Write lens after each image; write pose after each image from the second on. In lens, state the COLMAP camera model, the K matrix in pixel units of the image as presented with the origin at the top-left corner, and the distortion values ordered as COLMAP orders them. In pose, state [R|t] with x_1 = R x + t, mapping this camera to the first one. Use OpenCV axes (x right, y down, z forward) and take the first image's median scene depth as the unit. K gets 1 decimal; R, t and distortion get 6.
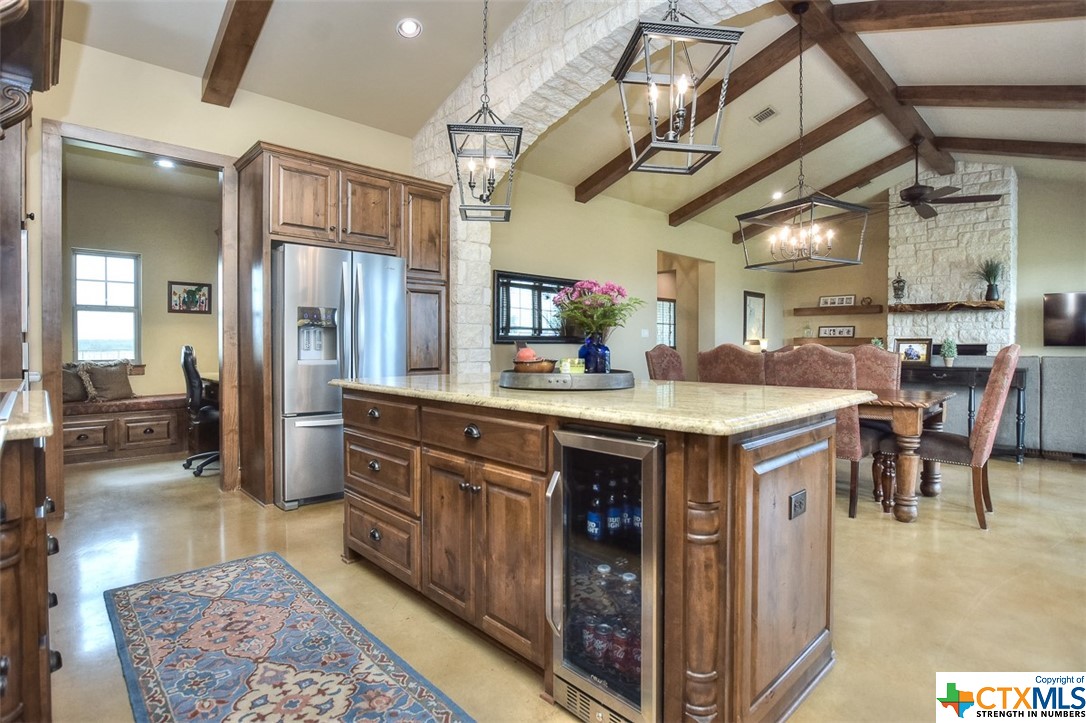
lens RADIAL K [[537.3, 0, 541.4], [0, 537.3, 353.7], [0, 0, 1]] dist [-0.019155, -0.000293]
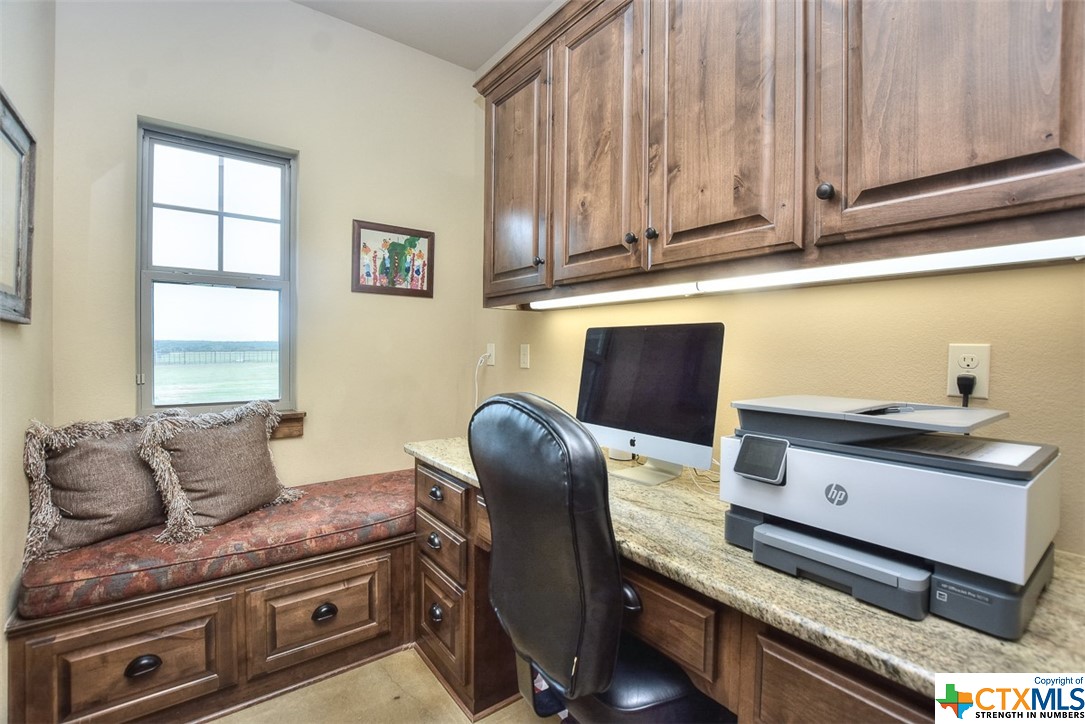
lens RADIAL K [[488.9, 0, 544.8], [0, 488.9, 355.9], [0, 0, 1]] dist [-0.032317, 0.004259]
pose [[0.993268, 0.010076, -0.115396, -0.527399], [-0.010203, 0.999948, -0.000509, -0.027489], [0.115385, 0.001683, 0.993319, 0.658721]]
